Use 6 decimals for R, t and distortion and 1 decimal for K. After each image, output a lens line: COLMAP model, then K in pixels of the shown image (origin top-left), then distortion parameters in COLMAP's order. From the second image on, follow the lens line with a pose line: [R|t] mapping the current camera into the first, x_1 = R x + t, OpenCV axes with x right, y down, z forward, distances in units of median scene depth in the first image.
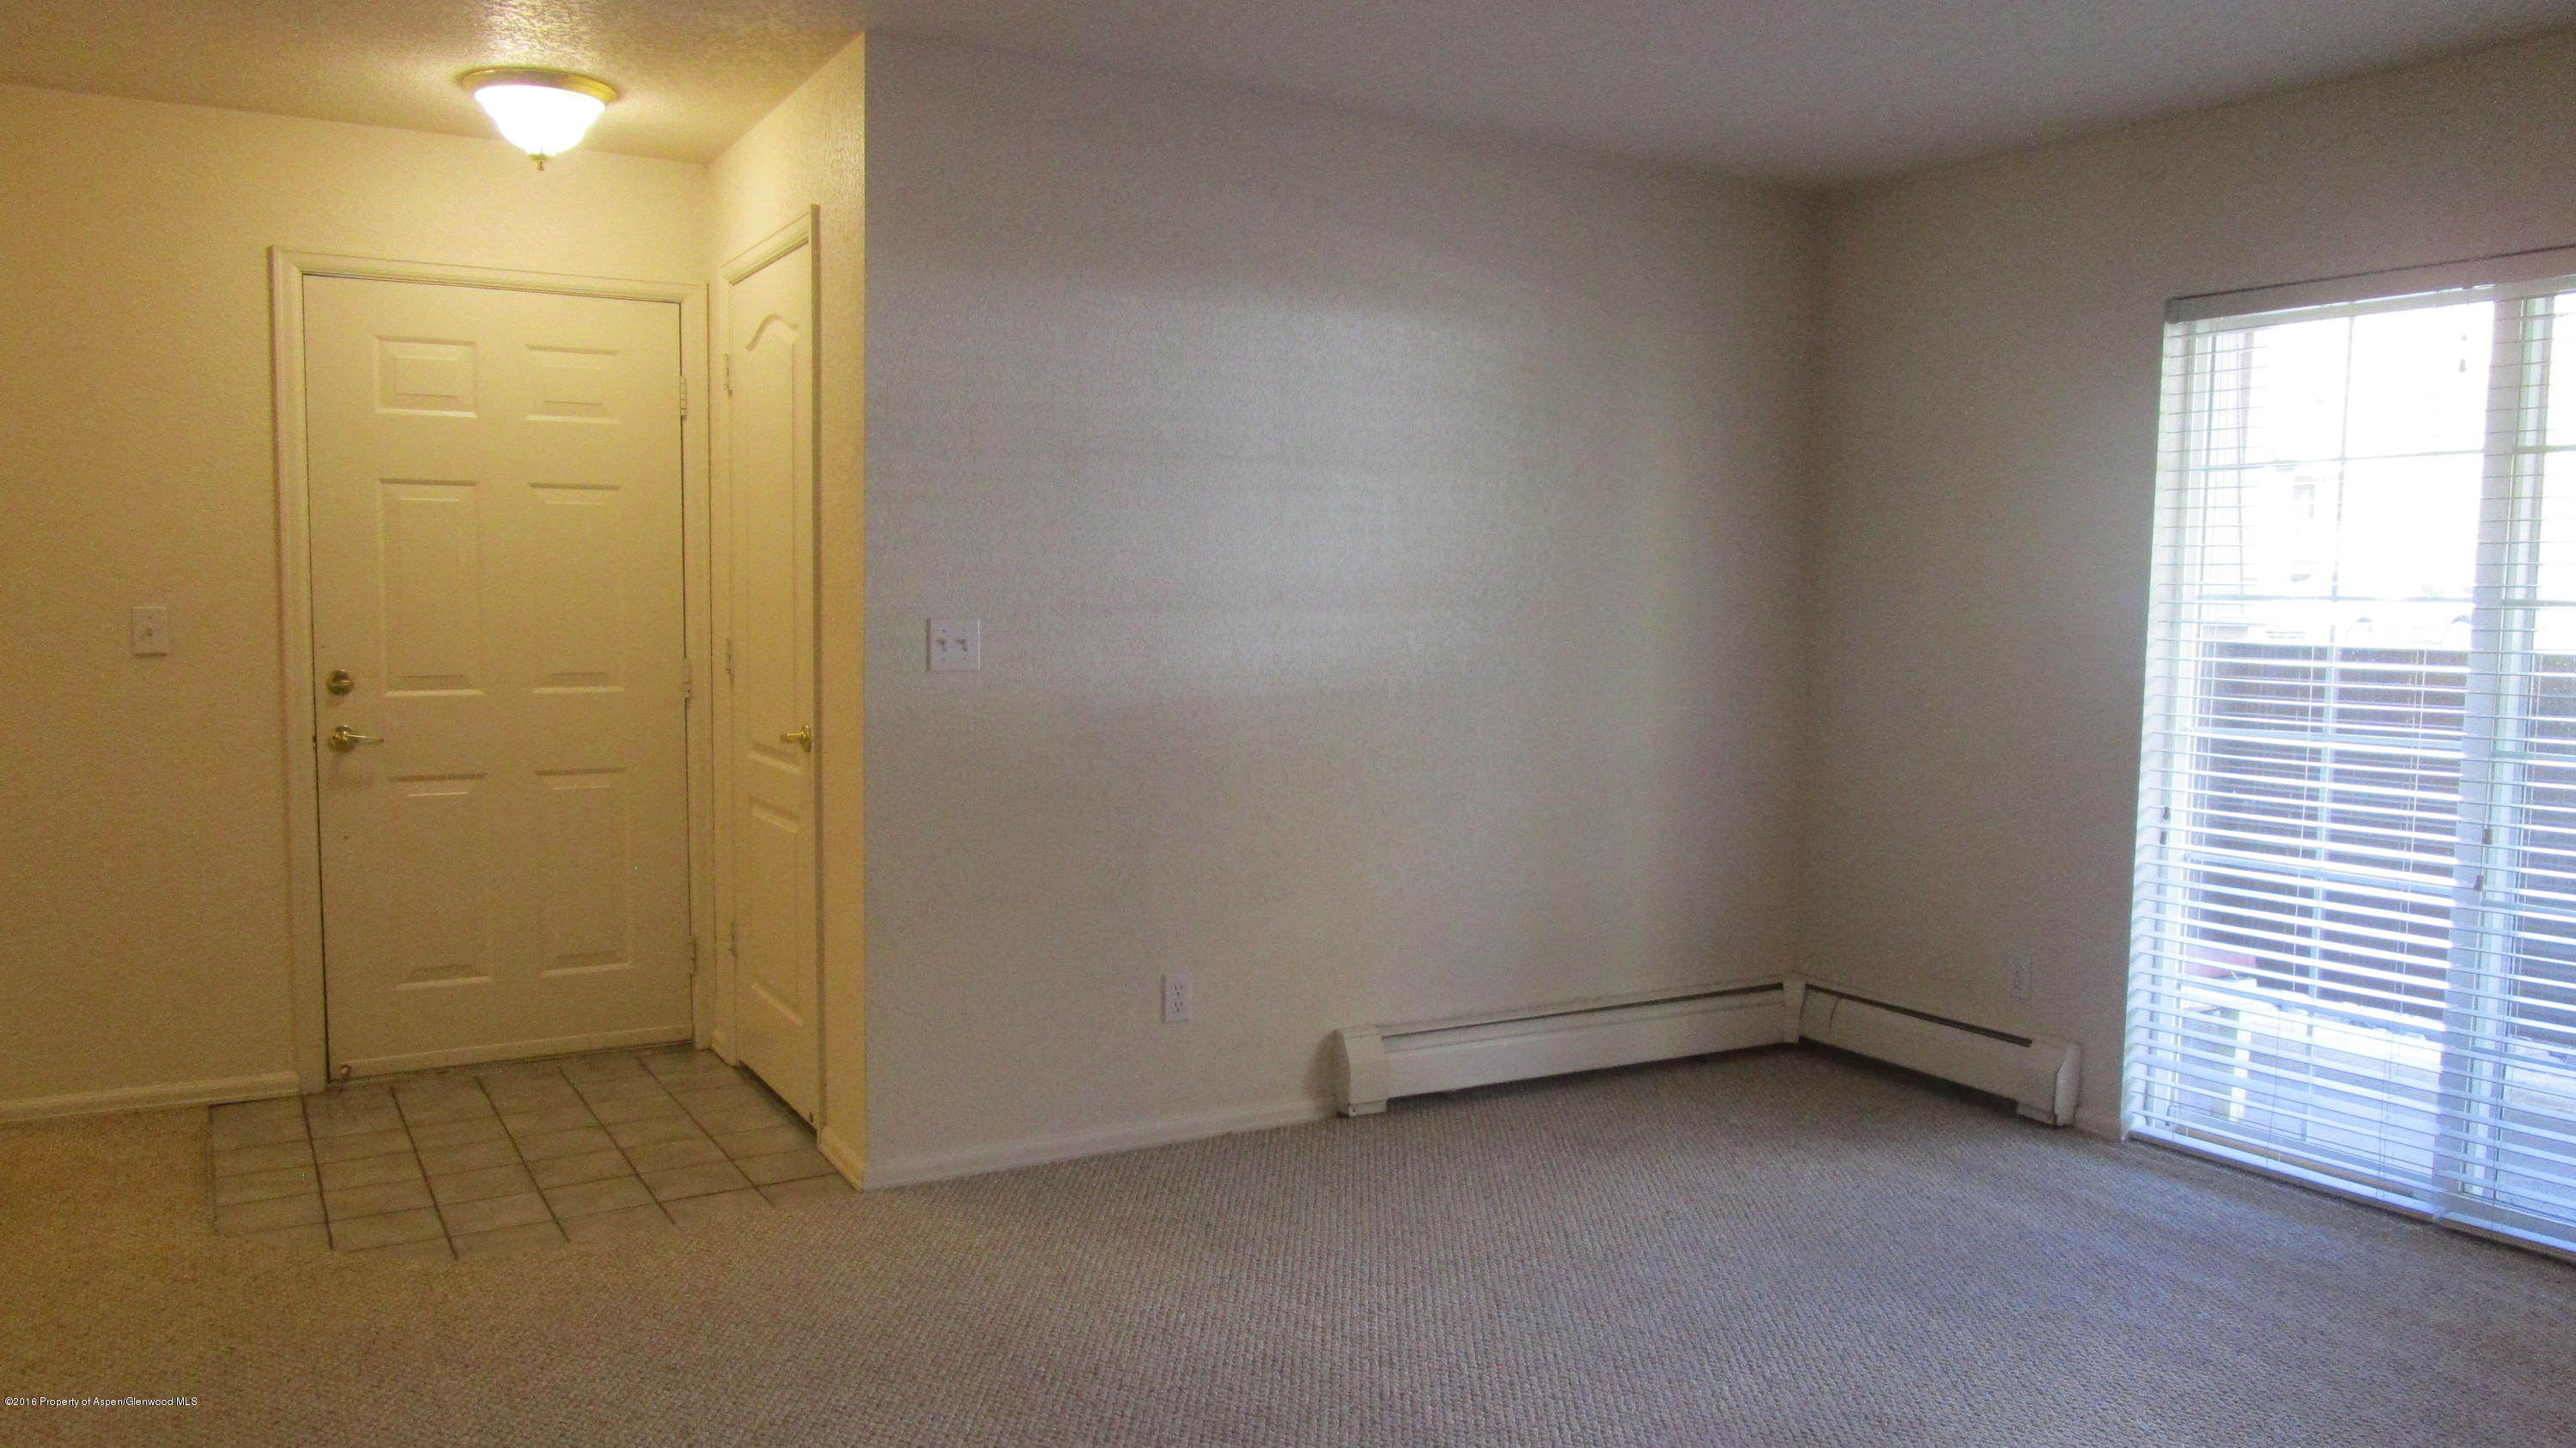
lens RADIAL K [[1846.5, 0, 1289.1], [0, 1846.5, 736.2], [0, 0, 1]] dist [-0.007552, -0.009066]
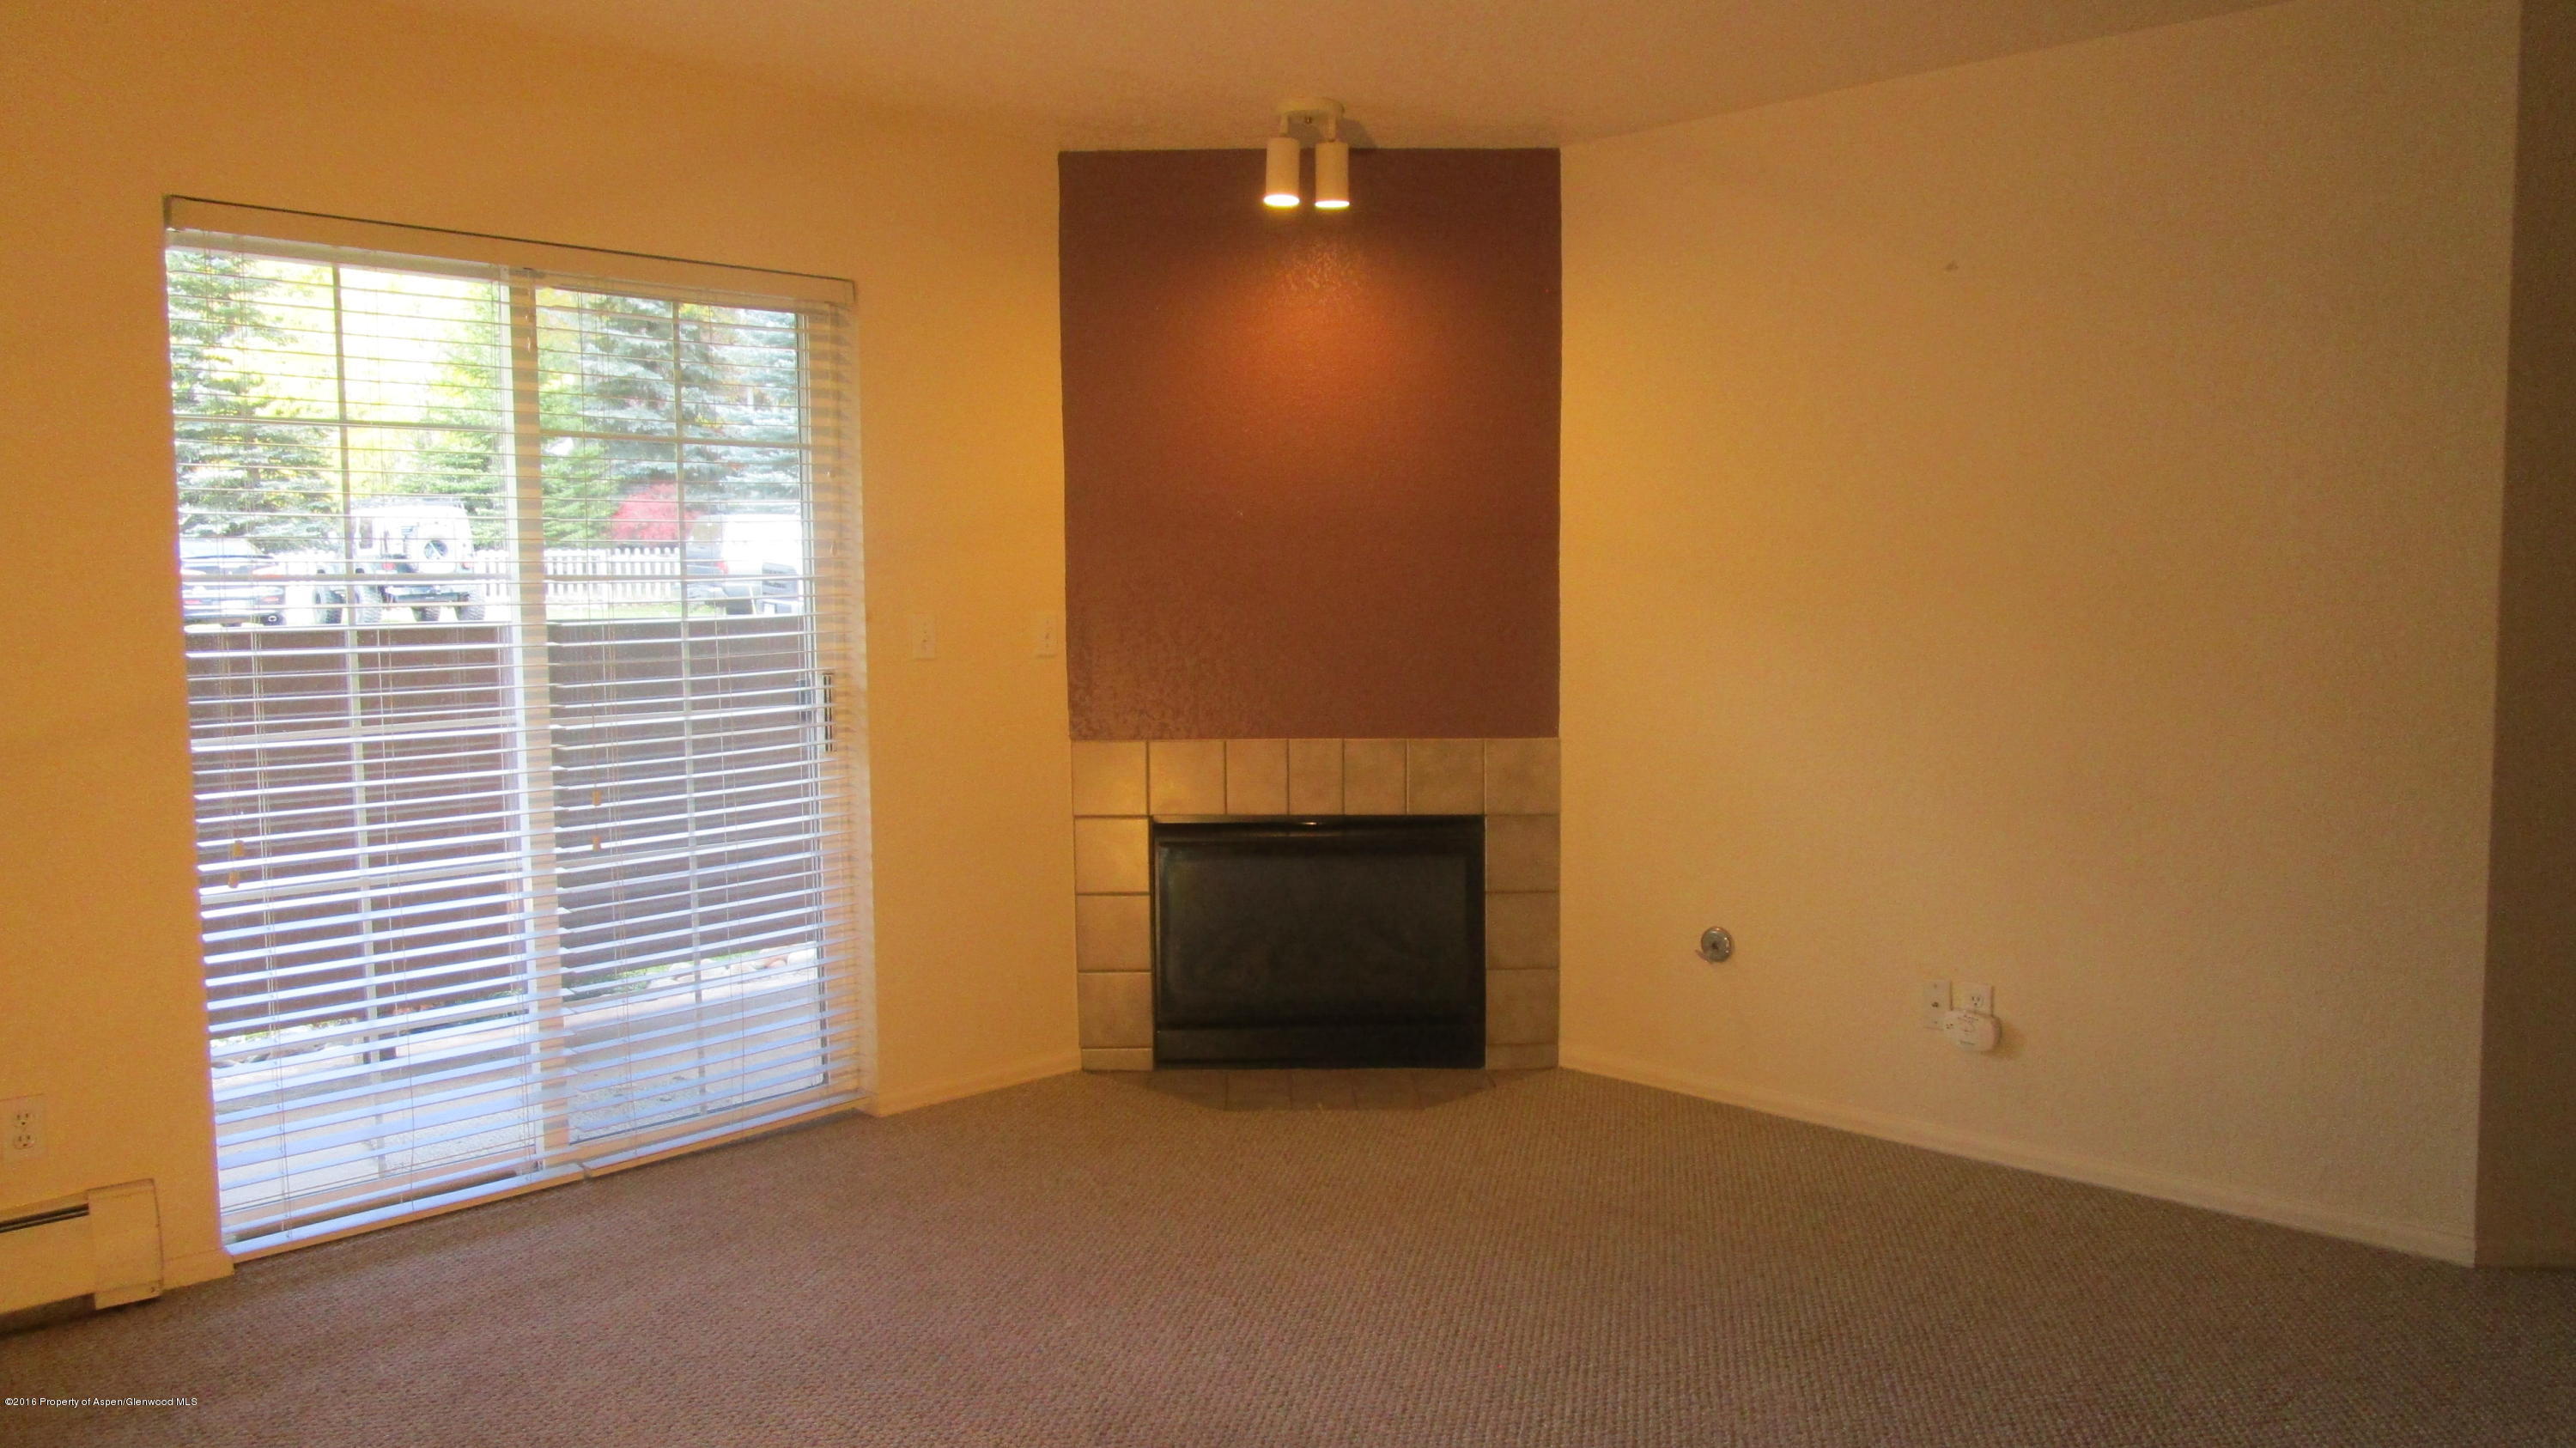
lens RADIAL K [[2032.5, 0, 1303.0], [0, 2032.5, 712.2], [0, 0, 1]] dist [-0.008617, -0.001713]
pose [[-0.287337, -0.077780, 0.954666, -0.517413], [0.078823, 0.991397, 0.104497, -0.075912], [-0.954581, 0.105275, -0.278734, 0.836587]]
